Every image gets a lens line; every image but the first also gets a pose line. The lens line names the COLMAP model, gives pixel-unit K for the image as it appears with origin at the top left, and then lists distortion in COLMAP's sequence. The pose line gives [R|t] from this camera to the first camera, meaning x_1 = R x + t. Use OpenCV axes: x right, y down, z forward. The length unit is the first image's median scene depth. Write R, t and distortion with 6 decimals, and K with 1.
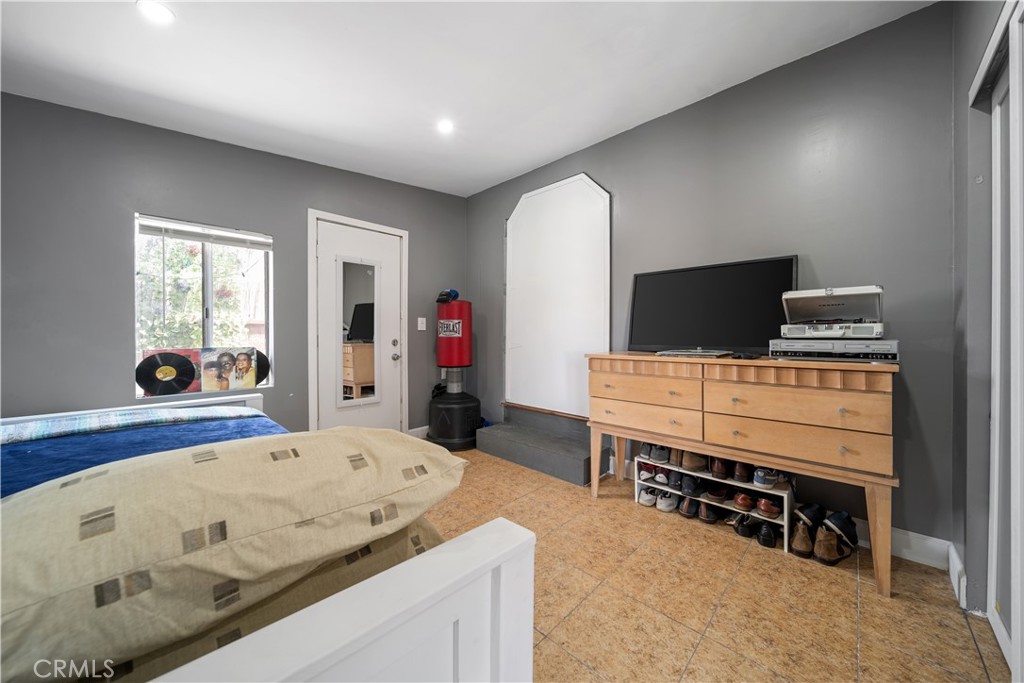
lens RADIAL K [[360.8, 0, 504.6], [0, 360.8, 332.3], [0, 0, 1]] dist [-0.000543, -0.000183]
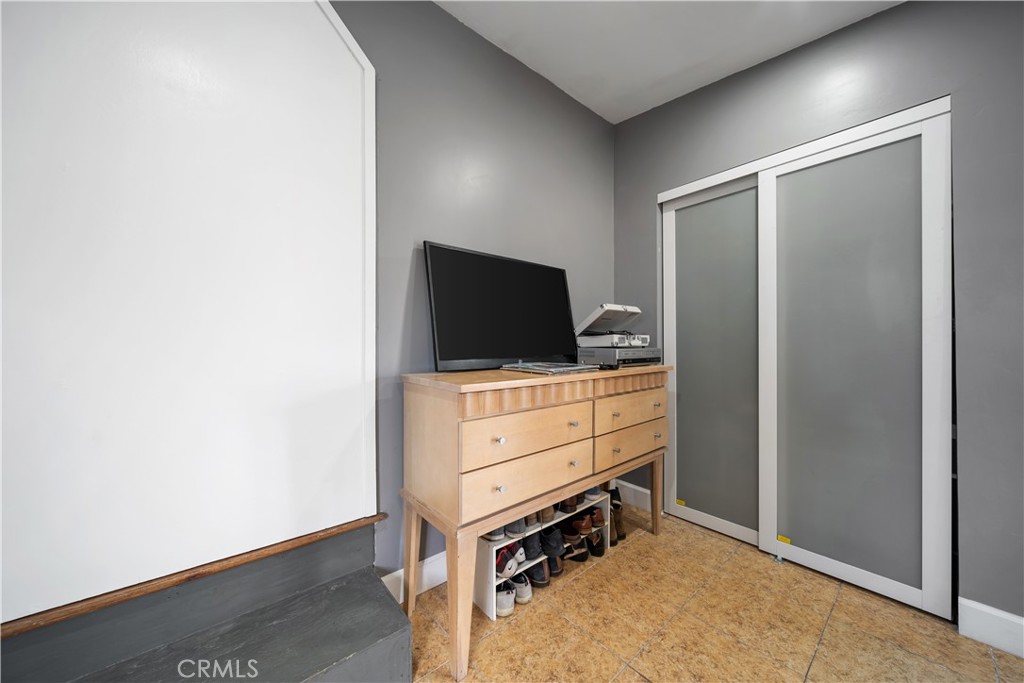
lens RADIAL K [[360.3, 0, 503.3], [0, 360.3, 341.0], [0, 0, 1]] dist [0.000028, -0.000143]
pose [[0.098611, 0.006291, 0.995106, -1.817217], [-0.007031, 0.999959, -0.005624, 0.038086], [-0.995101, -0.006442, 0.098651, 7.129132]]
